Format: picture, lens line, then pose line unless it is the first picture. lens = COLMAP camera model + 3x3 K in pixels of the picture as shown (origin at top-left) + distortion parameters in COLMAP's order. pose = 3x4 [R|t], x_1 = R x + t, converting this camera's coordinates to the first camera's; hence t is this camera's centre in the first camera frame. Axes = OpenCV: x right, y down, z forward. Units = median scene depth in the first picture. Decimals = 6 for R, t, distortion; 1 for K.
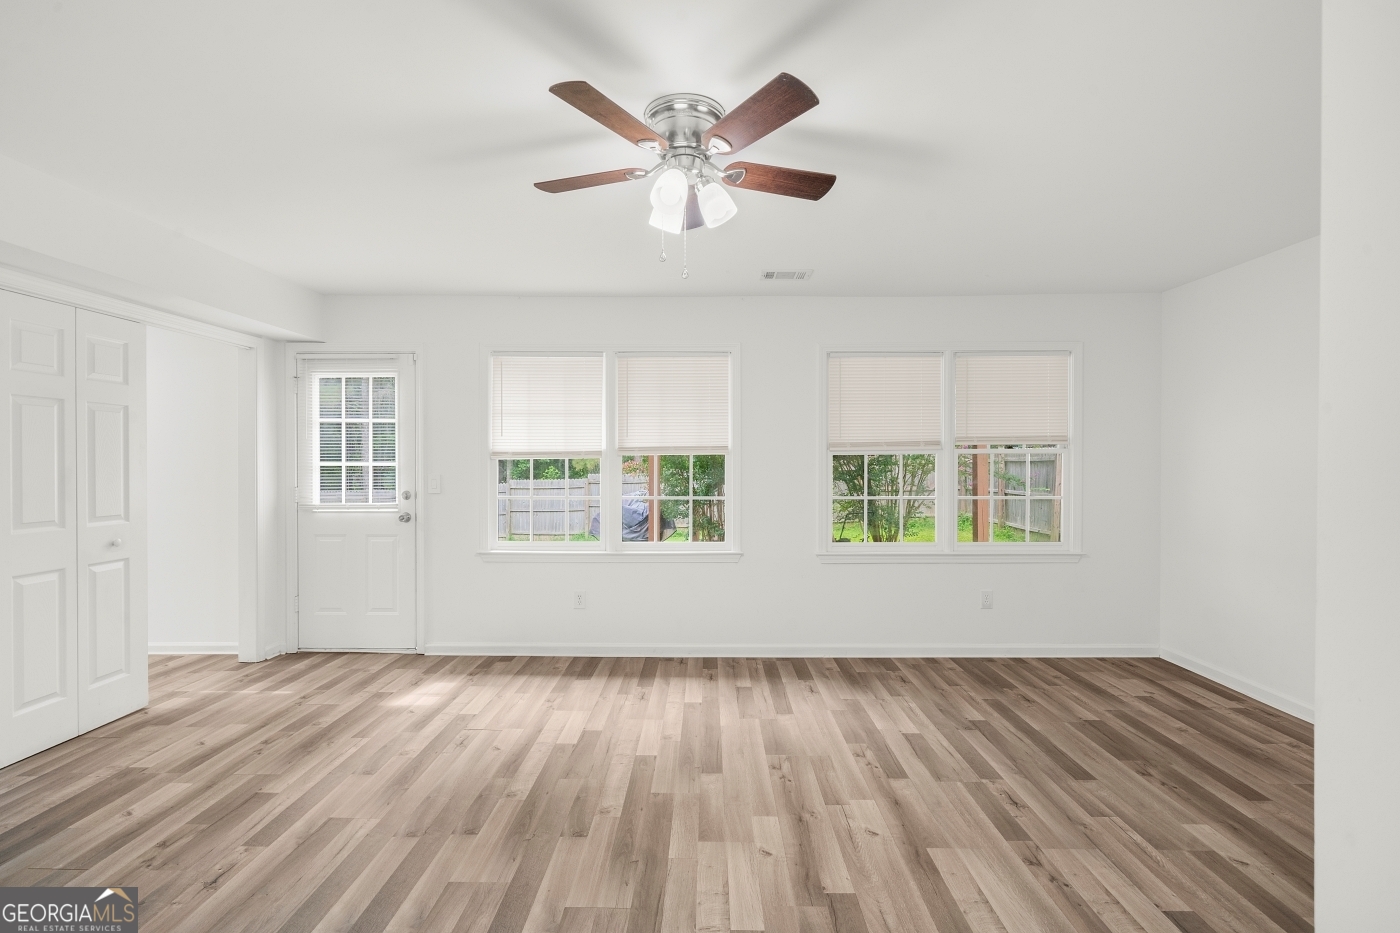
lens RADIAL K [[638.8, 0, 700.0], [0, 638.8, 466.5], [0, 0, 1]] dist [0.001538, 0.000449]
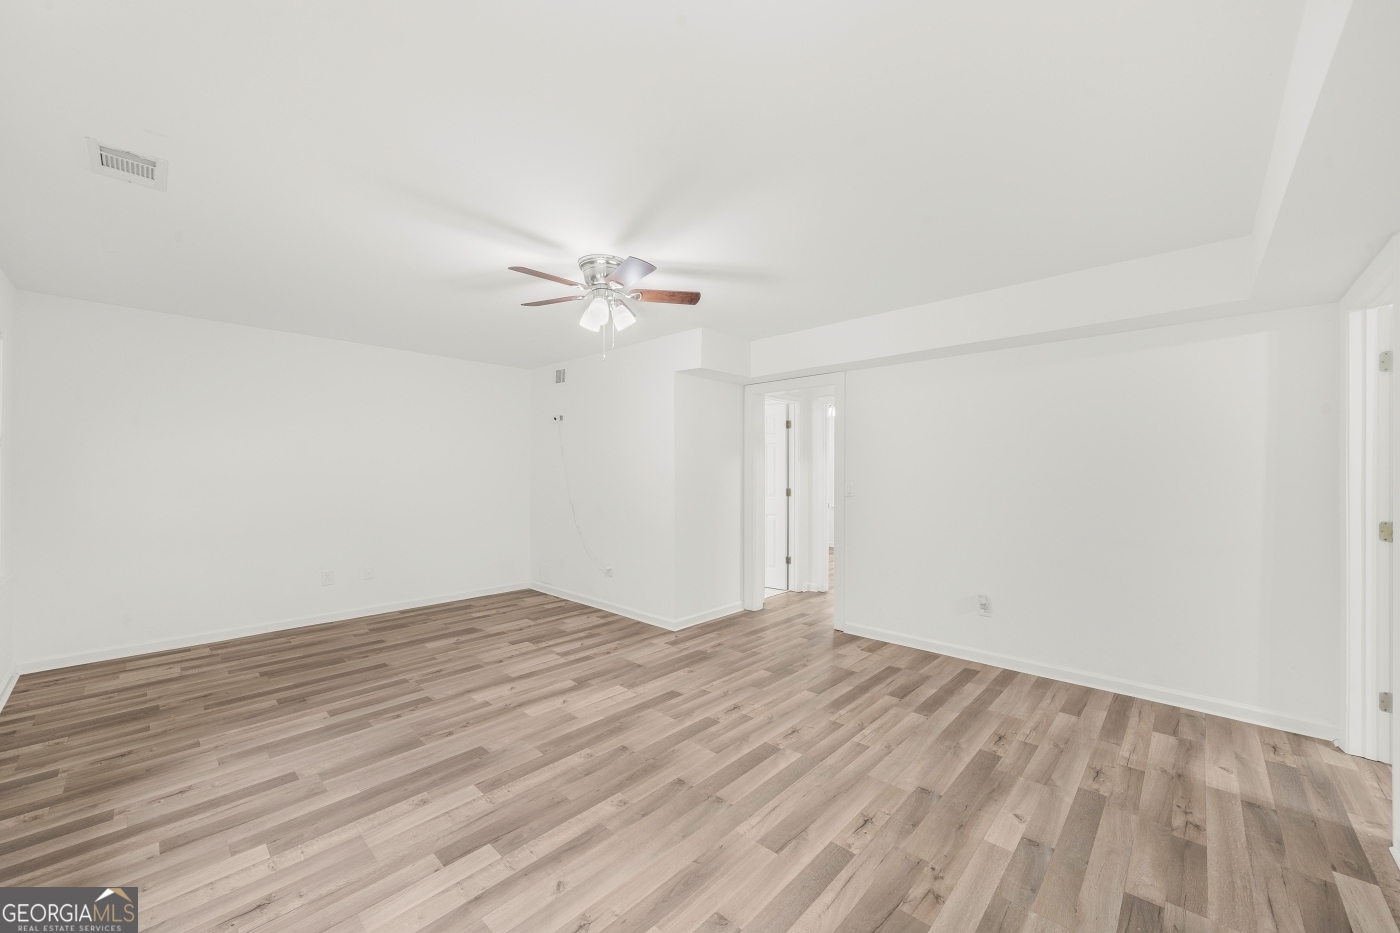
lens RADIAL K [[529.7, 0, 700.0], [0, 529.7, 466.5], [0, 0, 1]] dist [-0.000637, -0.000041]
pose [[-0.736024, 0.004145, 0.676943, -0.705982], [0.001446, 0.999989, -0.004551, -0.006729], [-0.676954, -0.002370, -0.736021, 1.138391]]
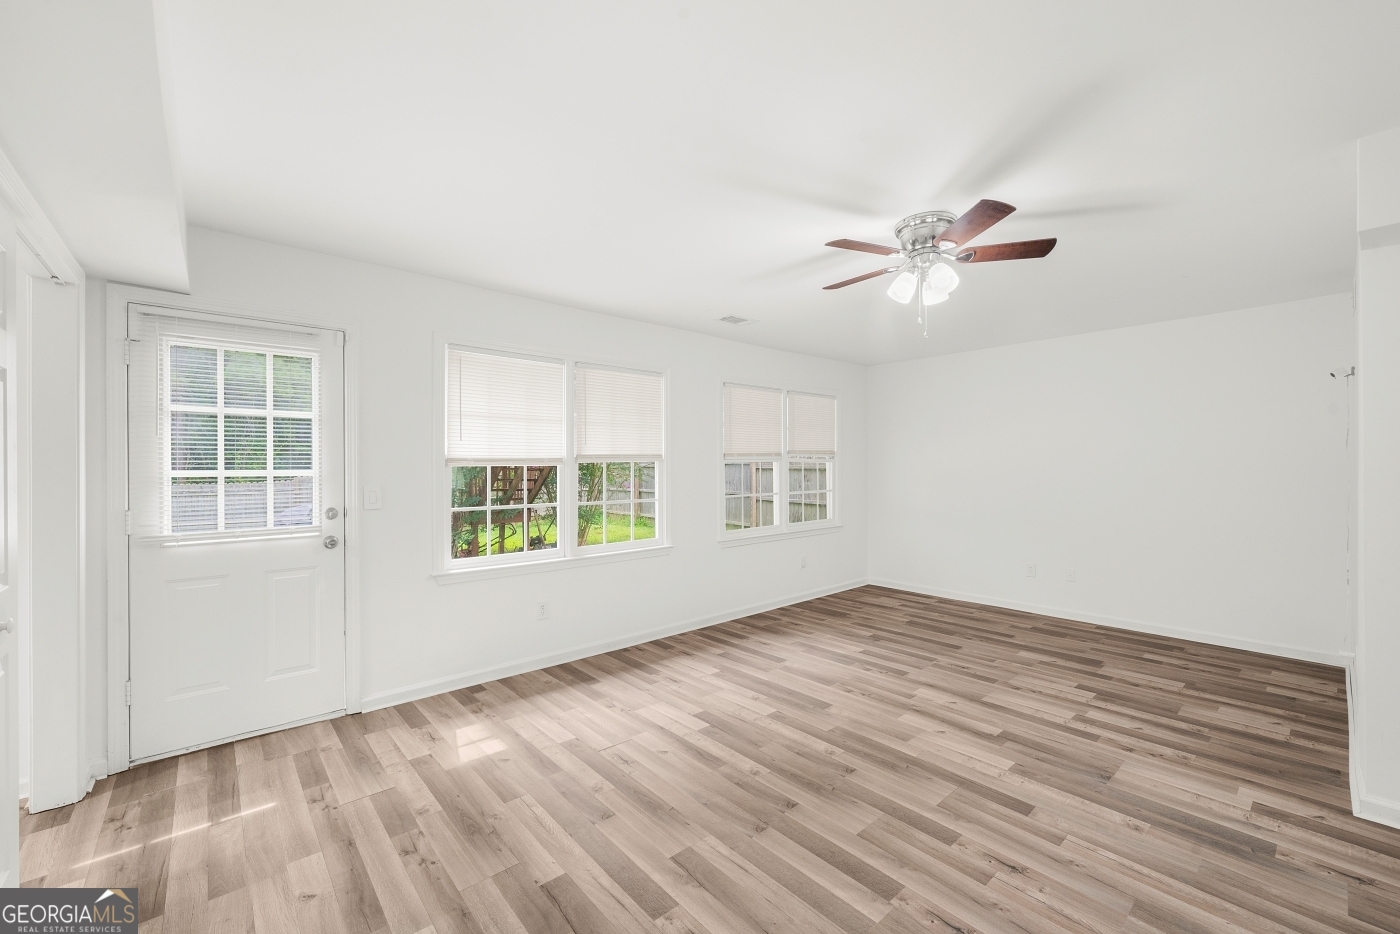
lens RADIAL K [[561.1, 0, 700.0], [0, 561.1, 467.0], [0, 0, 1]] dist [-0.001771, -0.000040]
pose [[0.744208, -0.002612, 0.667943, -0.749787], [0.008159, 0.999953, -0.005181, -0.004907], [-0.667898, 0.009306, 0.744194, 0.254665]]
